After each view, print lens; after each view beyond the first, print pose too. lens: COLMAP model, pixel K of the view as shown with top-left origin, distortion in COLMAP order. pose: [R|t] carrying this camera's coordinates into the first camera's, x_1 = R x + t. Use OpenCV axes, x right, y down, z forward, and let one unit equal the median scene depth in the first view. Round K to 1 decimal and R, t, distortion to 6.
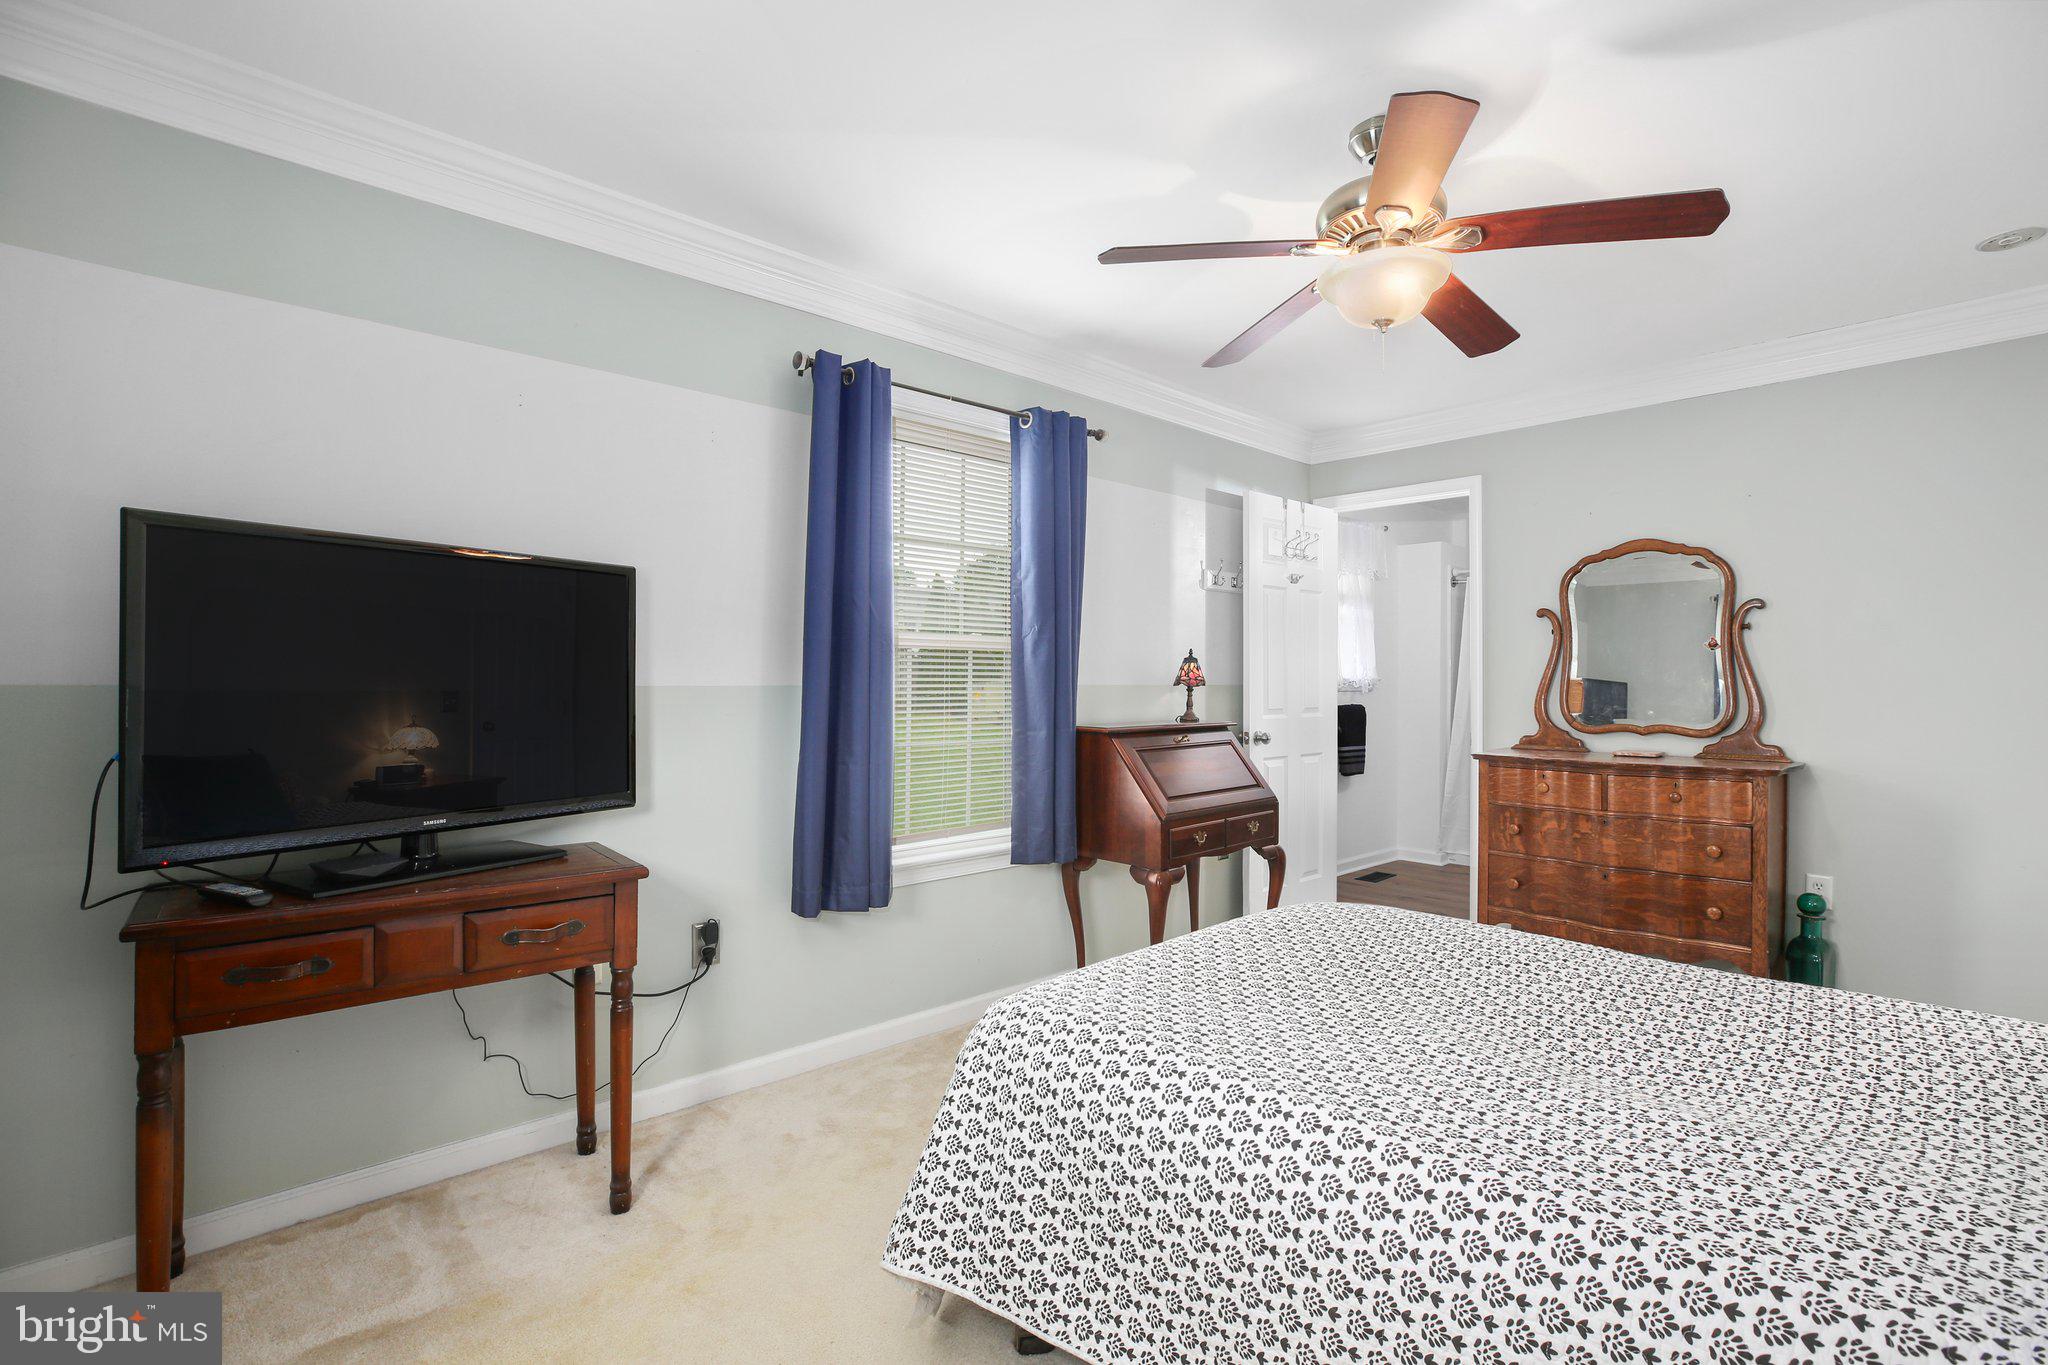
lens RADIAL K [[933.6, 0, 1016.0], [0, 933.6, 676.8], [0, 0, 1]] dist [-0.036784, 0.009136]
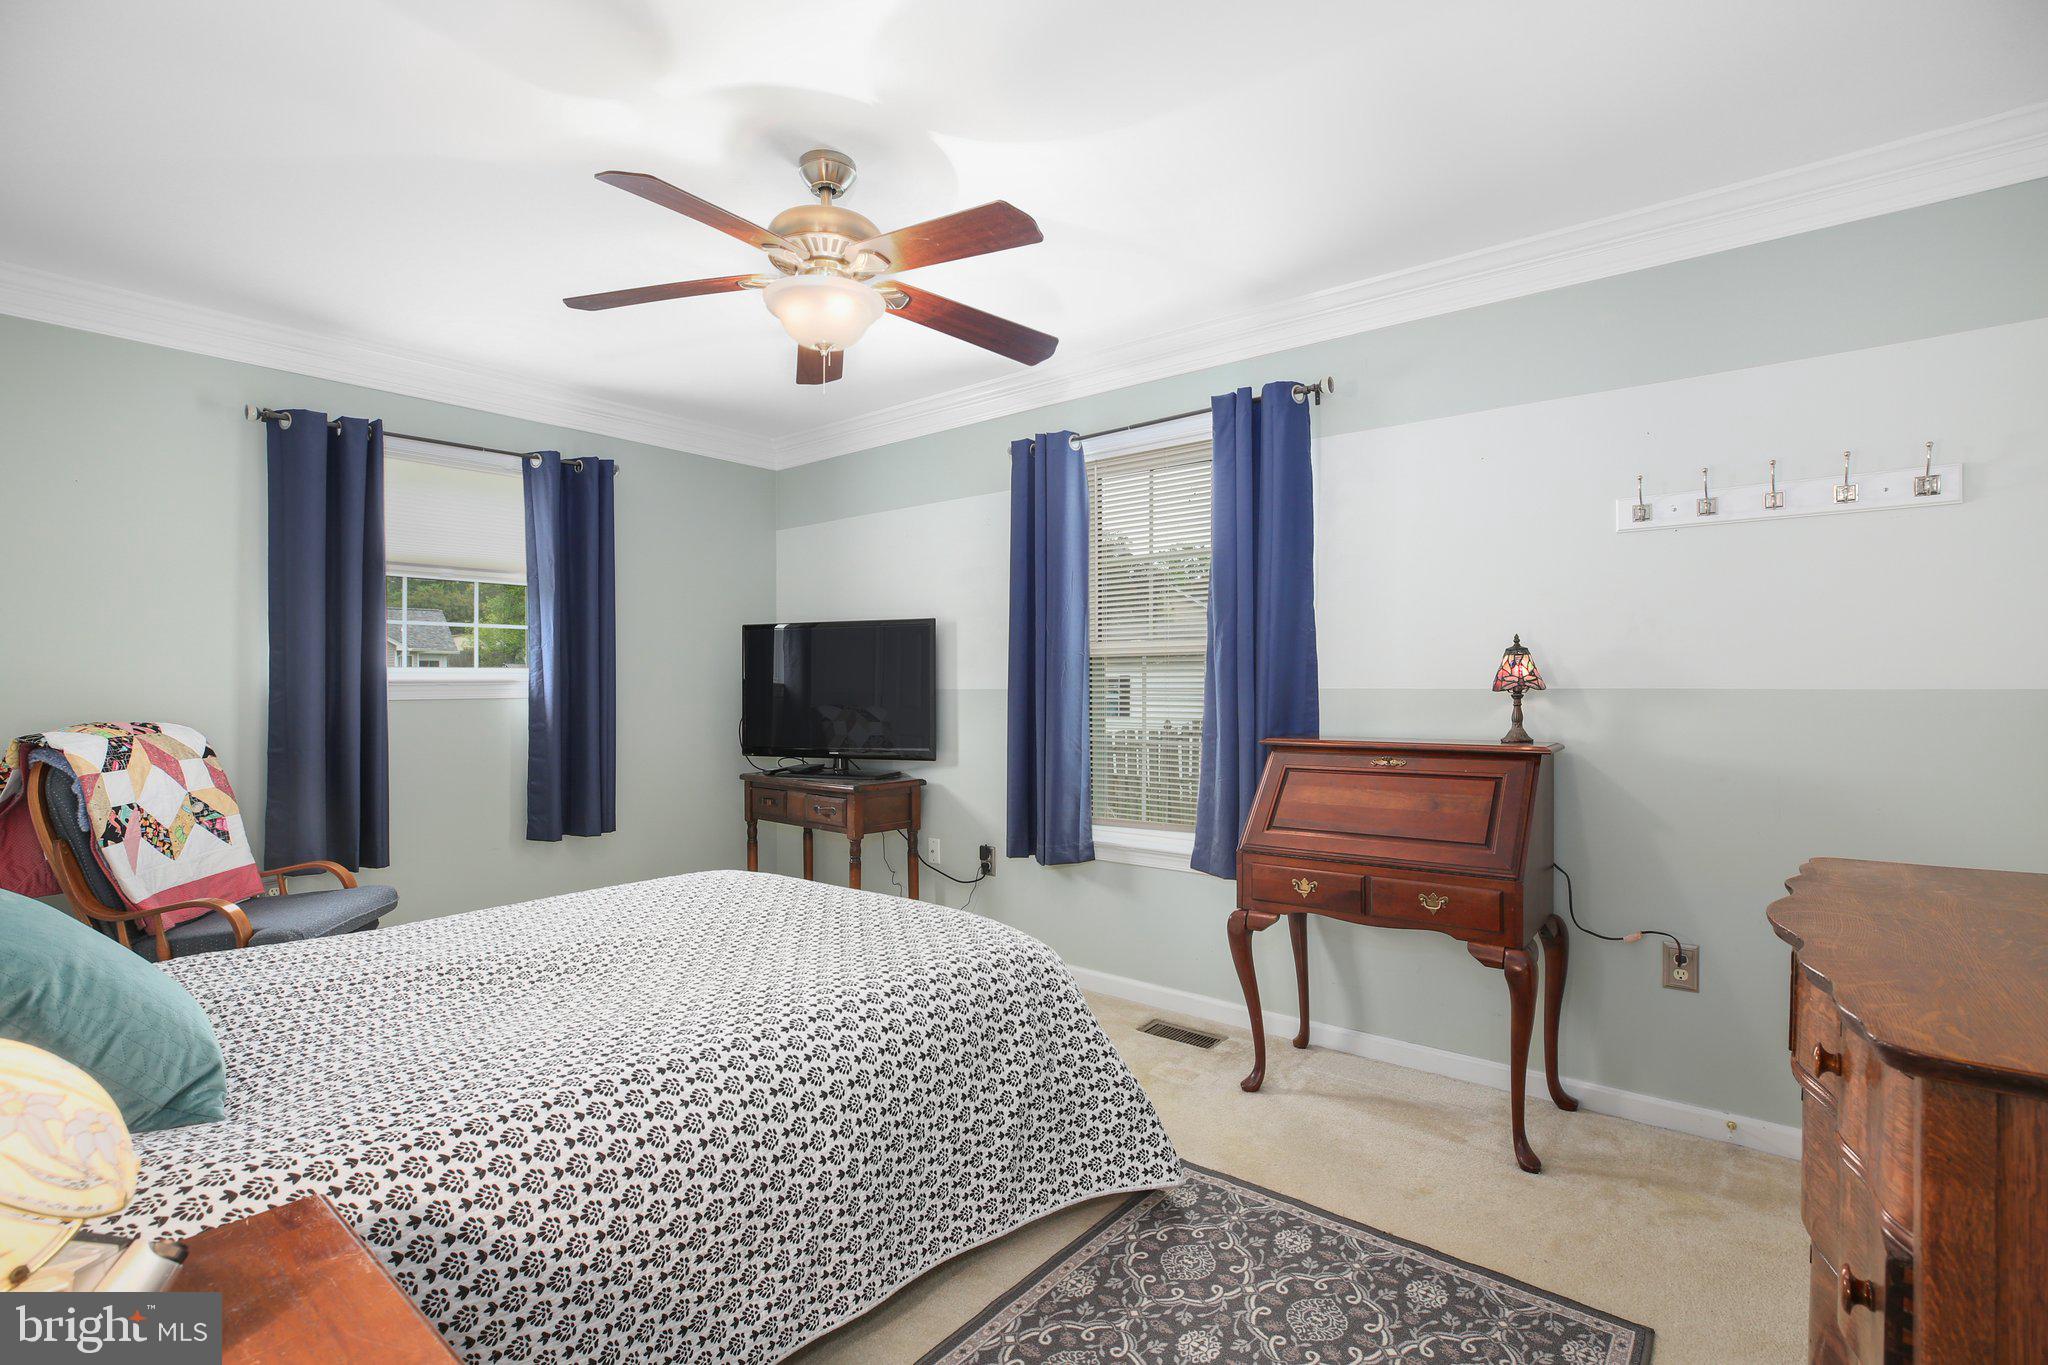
lens RADIAL K [[933.6, 0, 1022.5], [0, 933.6, 689.5], [0, 0, 1]] dist [-0.036784, 0.009136]
pose [[0.143503, 0.000254, -0.989650, 1.138866], [0.006292, 0.999980, 0.001169, 0.008814], [0.989630, -0.006394, 0.143498, 0.816119]]
